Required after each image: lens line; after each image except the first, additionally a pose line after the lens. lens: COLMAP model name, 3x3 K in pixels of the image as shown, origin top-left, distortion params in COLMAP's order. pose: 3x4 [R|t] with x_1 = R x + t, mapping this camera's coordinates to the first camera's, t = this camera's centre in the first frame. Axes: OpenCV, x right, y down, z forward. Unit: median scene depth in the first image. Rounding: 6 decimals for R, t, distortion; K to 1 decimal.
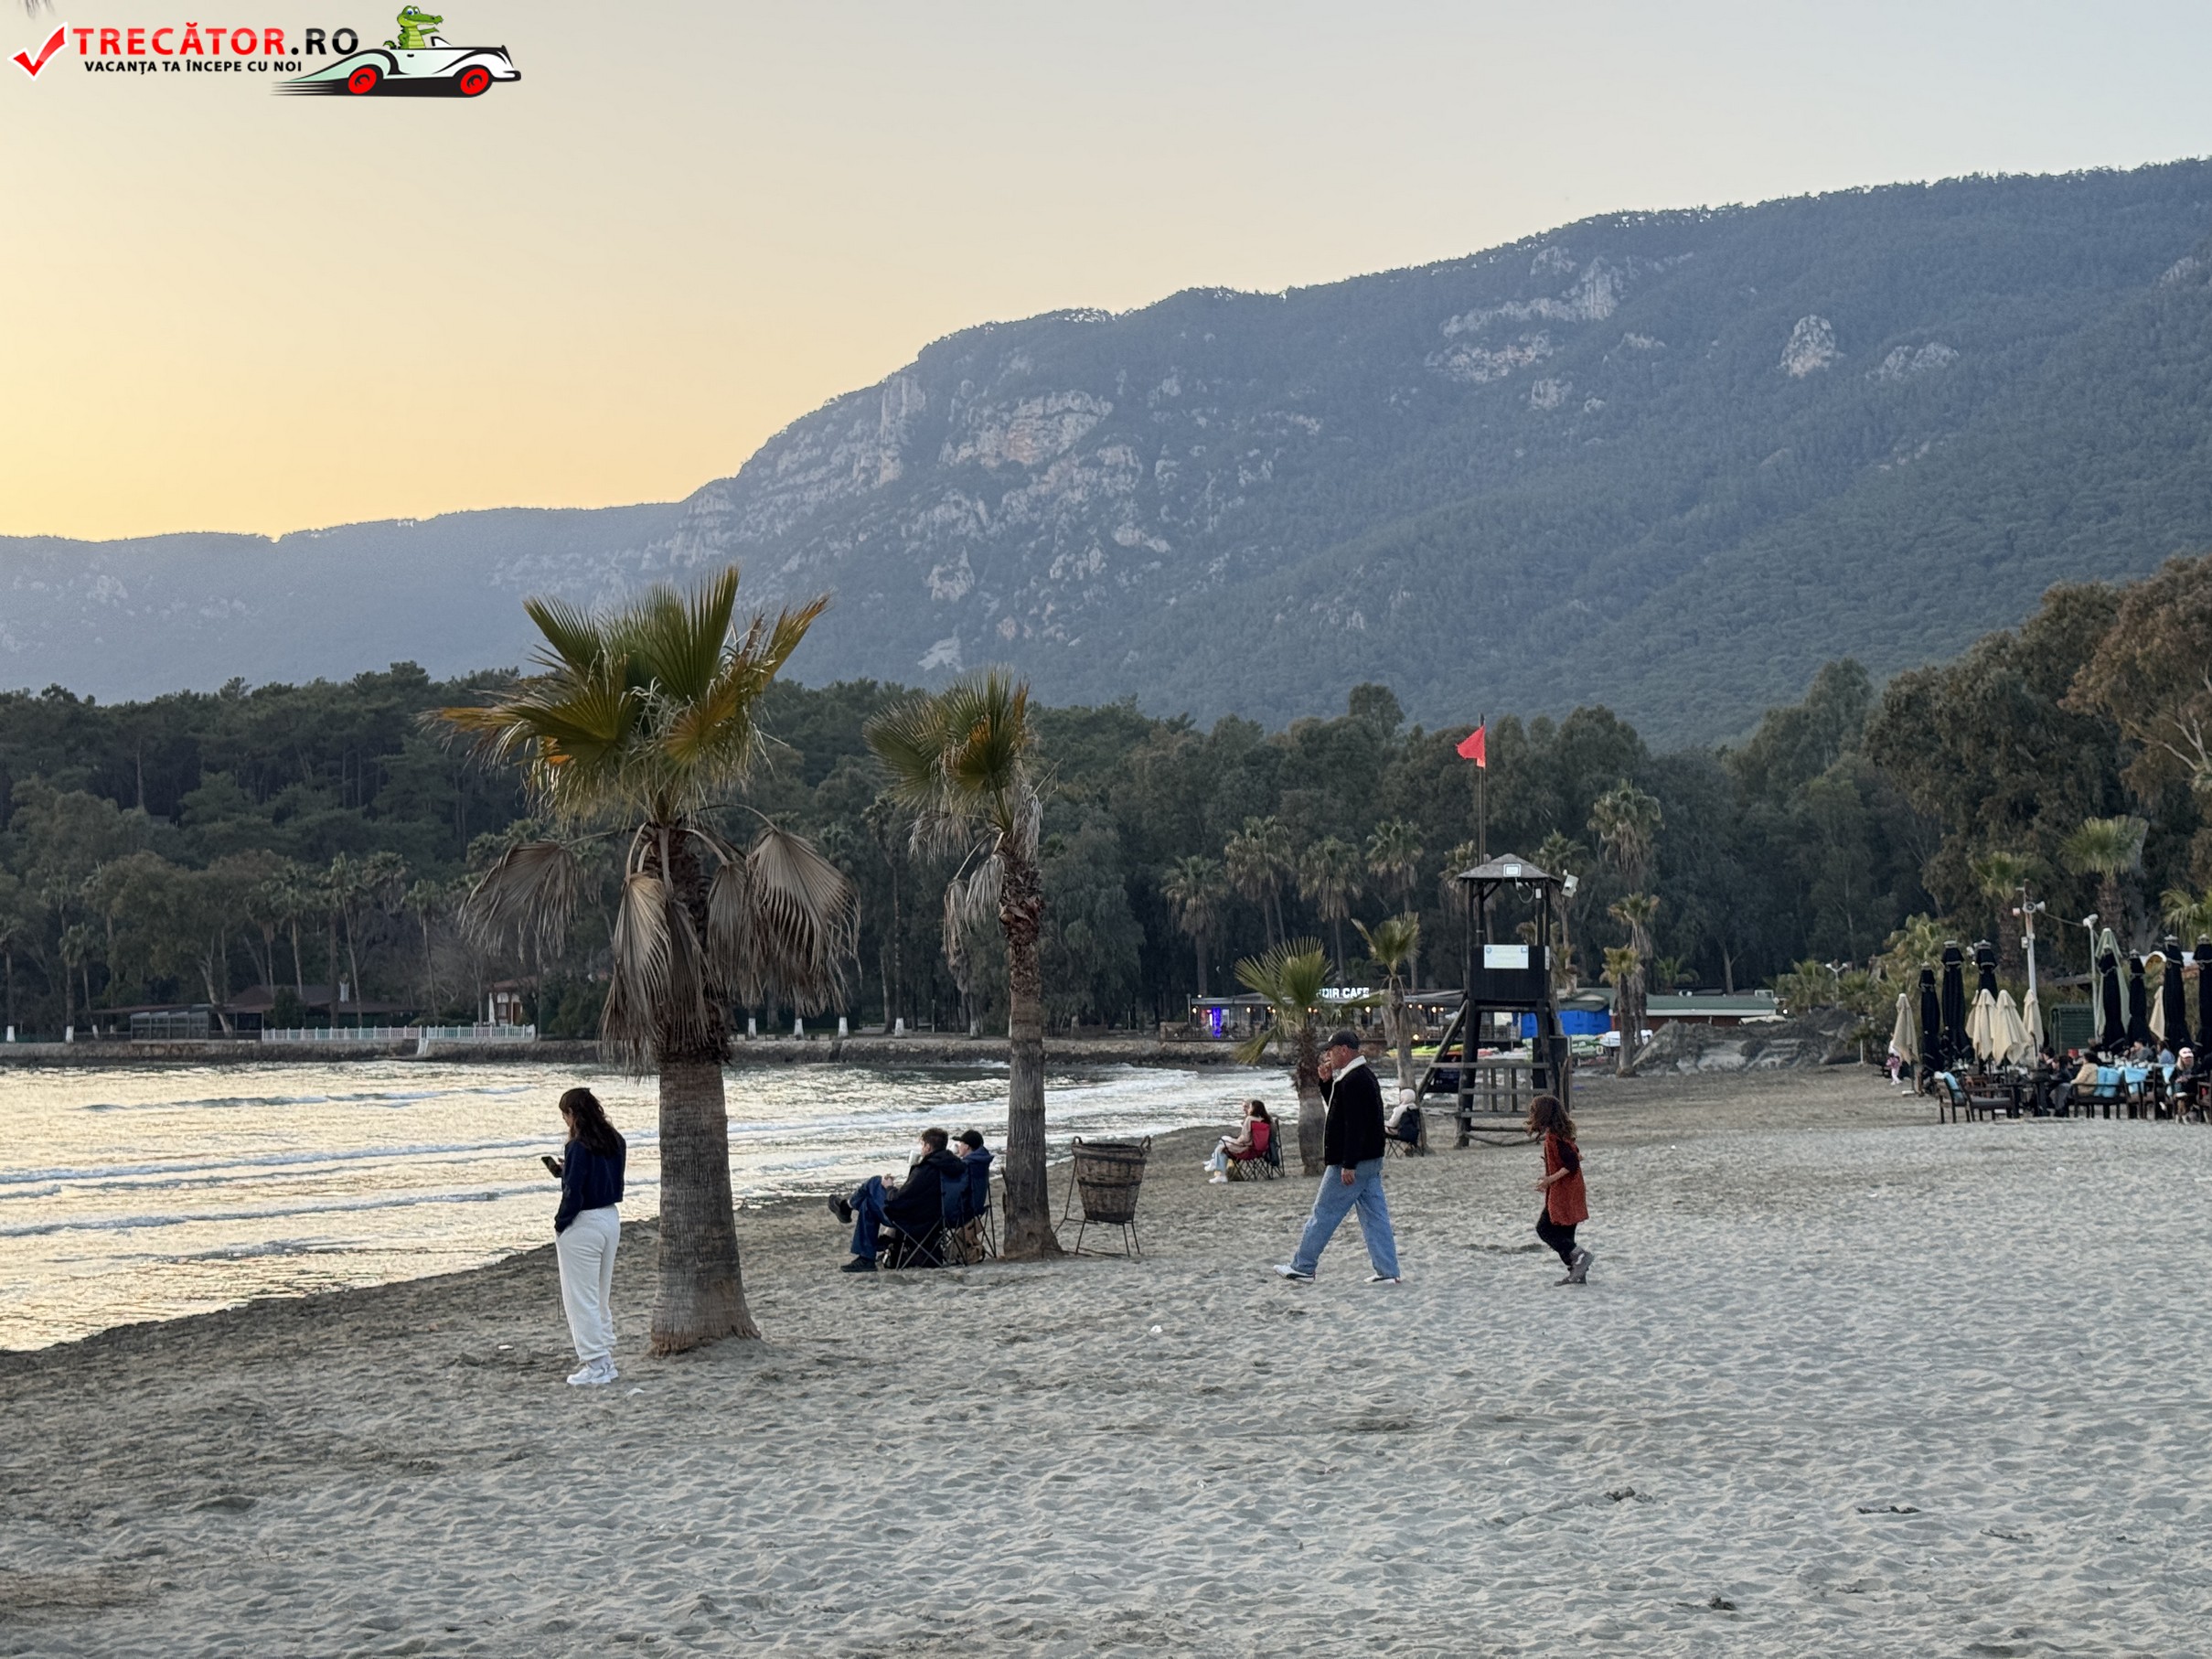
lens RADIAL K [[3063.5, 0, 1112.6], [0, 3063.5, 823.8], [0, 0, 1]] dist [0.118837, 0.000000]
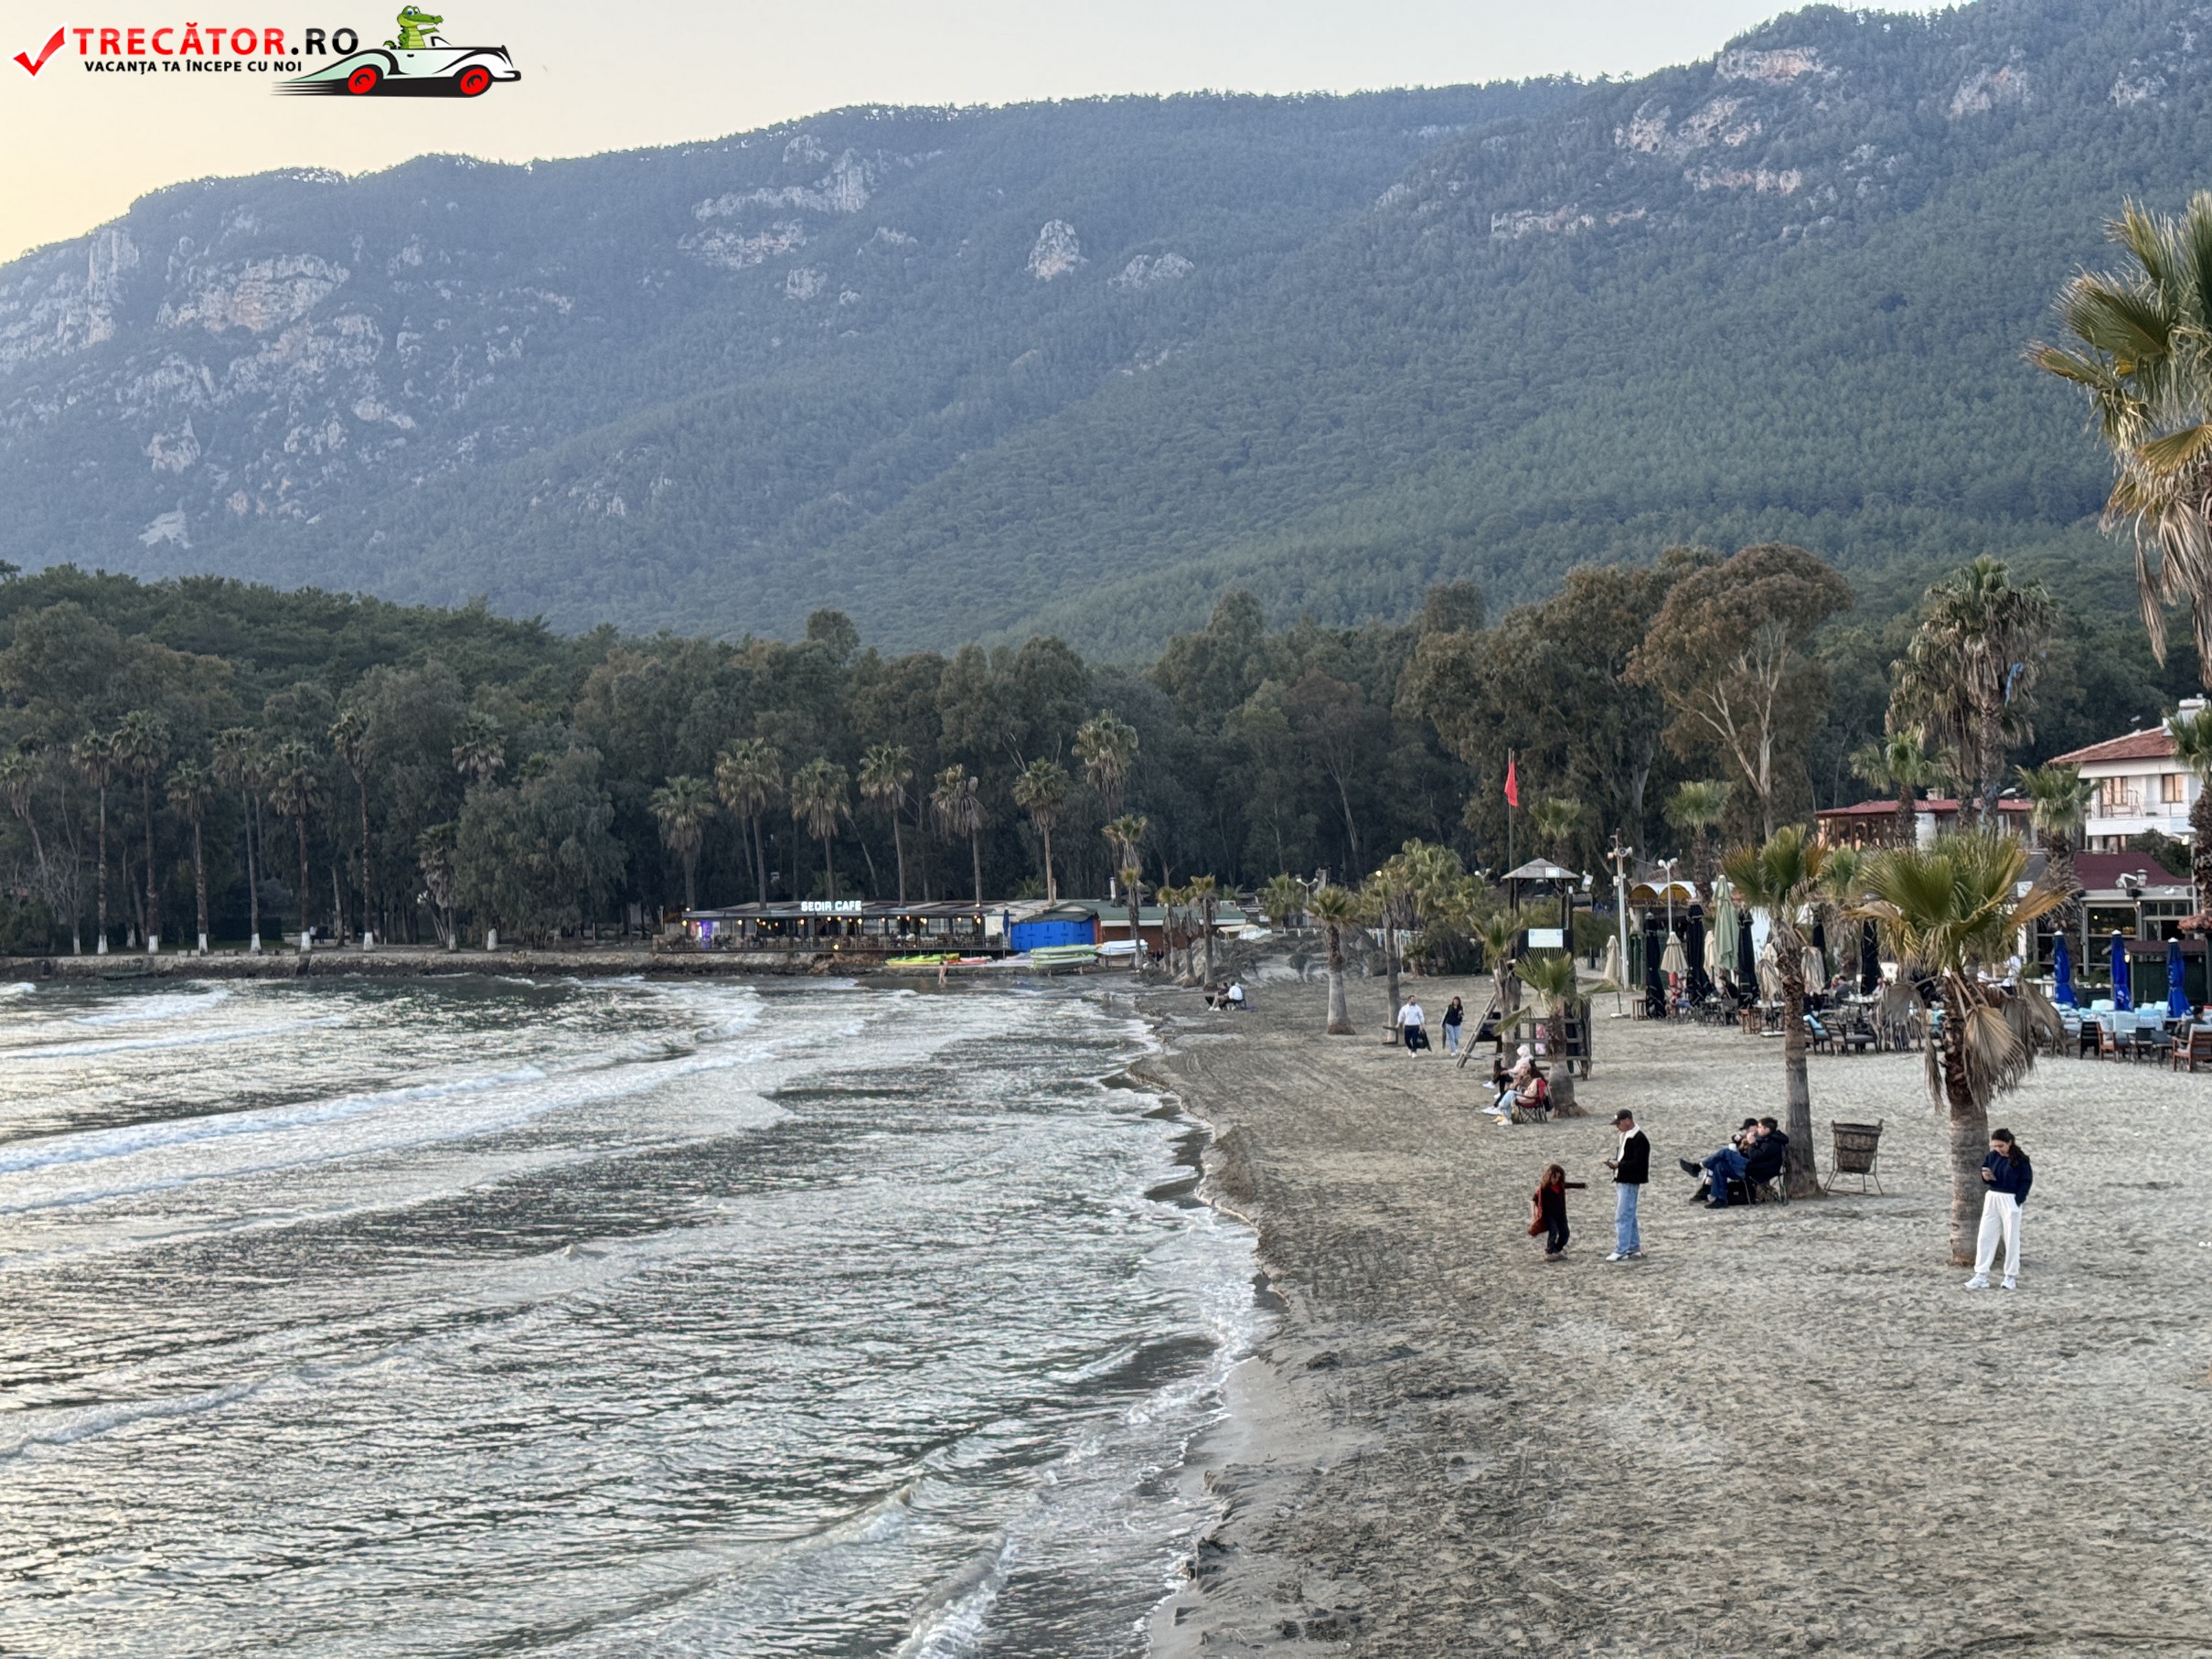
lens RADIAL K [[3063.5, 0, 1096.9], [0, 3063.5, 838.3], [0, 0, 1]] dist [0.118837, 0.000000]
pose [[0.970636, -0.003628, 0.240524, -0.059456], [-0.006493, 0.999127, 0.041275, -0.008310], [-0.240464, -0.041625, 0.969765, -0.034925]]
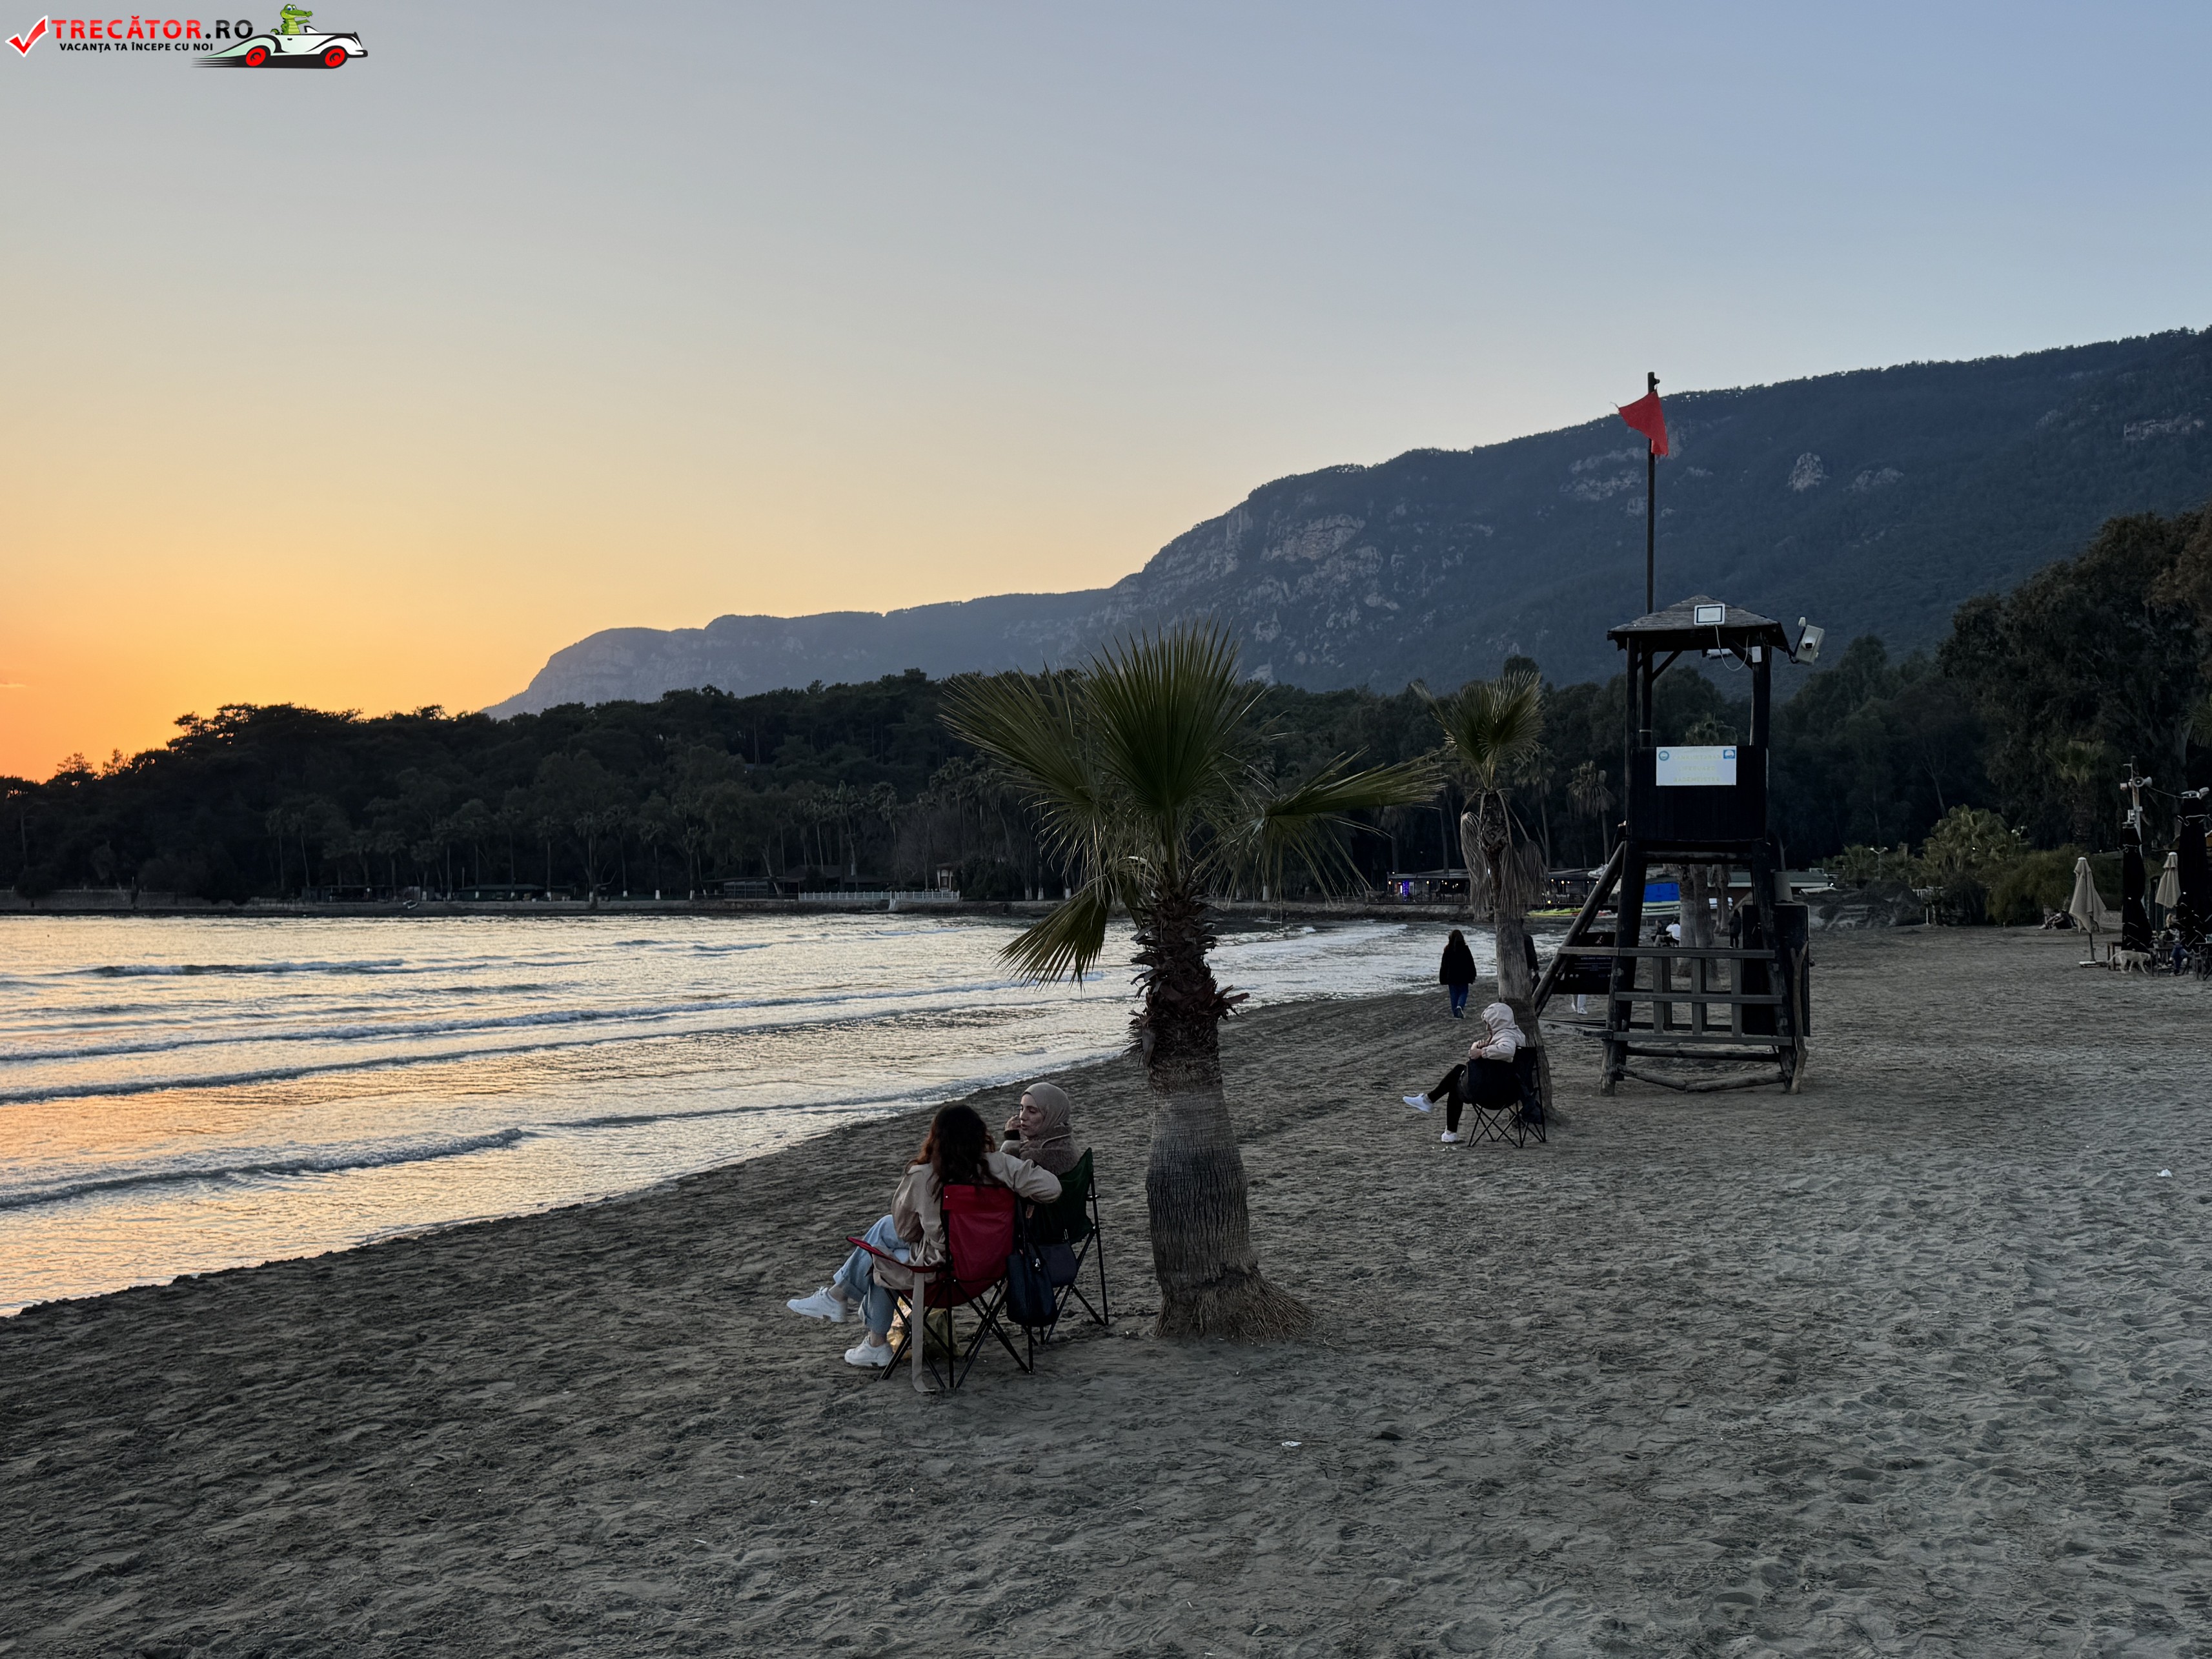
lens RADIAL K [[1786.8, 0, 1109.5], [0, 1786.8, 858.1], [0, 0, 1]] dist [0.074287, -0.115401]
pose [[0.989850, 0.000986, -0.142109, 0.010764], [0.005517, 0.998956, 0.045357, 0.007184], [0.142006, -0.045681, 0.988811, 0.104091]]
